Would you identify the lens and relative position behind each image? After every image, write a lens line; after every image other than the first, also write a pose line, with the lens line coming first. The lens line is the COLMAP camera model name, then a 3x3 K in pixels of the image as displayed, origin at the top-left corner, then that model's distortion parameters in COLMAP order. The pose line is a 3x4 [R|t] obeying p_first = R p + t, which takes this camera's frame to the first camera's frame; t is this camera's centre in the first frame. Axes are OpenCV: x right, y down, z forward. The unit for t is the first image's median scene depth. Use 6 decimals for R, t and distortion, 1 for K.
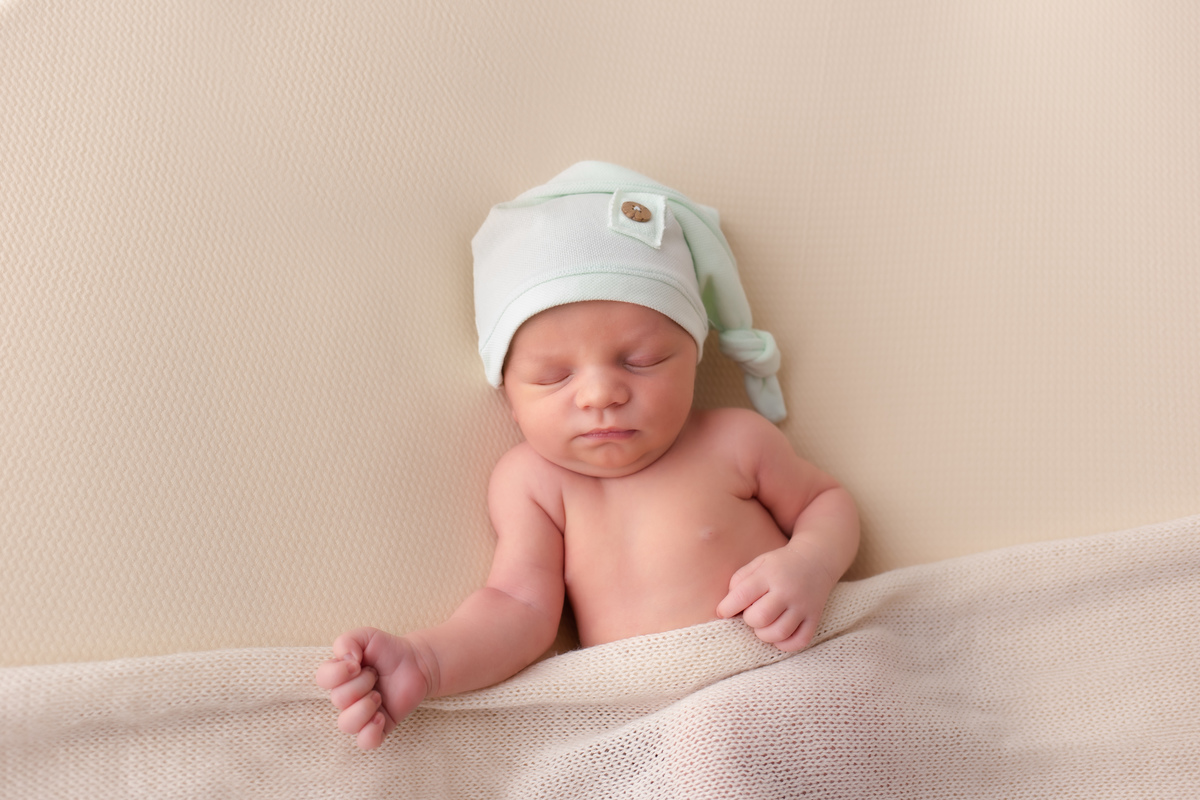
lens RADIAL K [[1232.4, 0, 598.8], [0, 1232.4, 398.7], [0, 0, 1]] dist [0.073735, 0.000000]
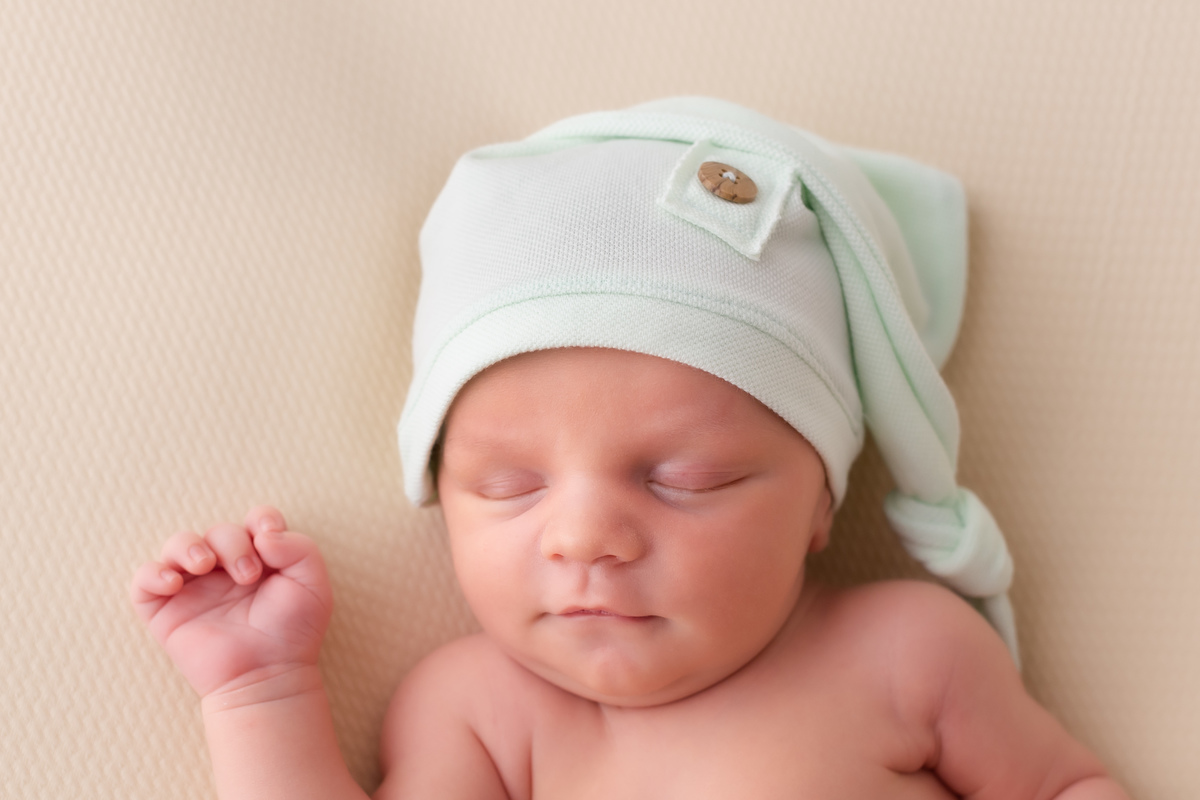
lens RADIAL K [[1232.4, 0, 629.1], [0, 1232.4, 473.0], [0, 0, 1]] dist [0.073735, 0.000000]
pose [[0.983451, 0.074399, -0.165192, 0.085243], [-0.065405, 0.996099, 0.059241, -0.062199], [0.168955, -0.047456, 0.984481, 0.510342]]
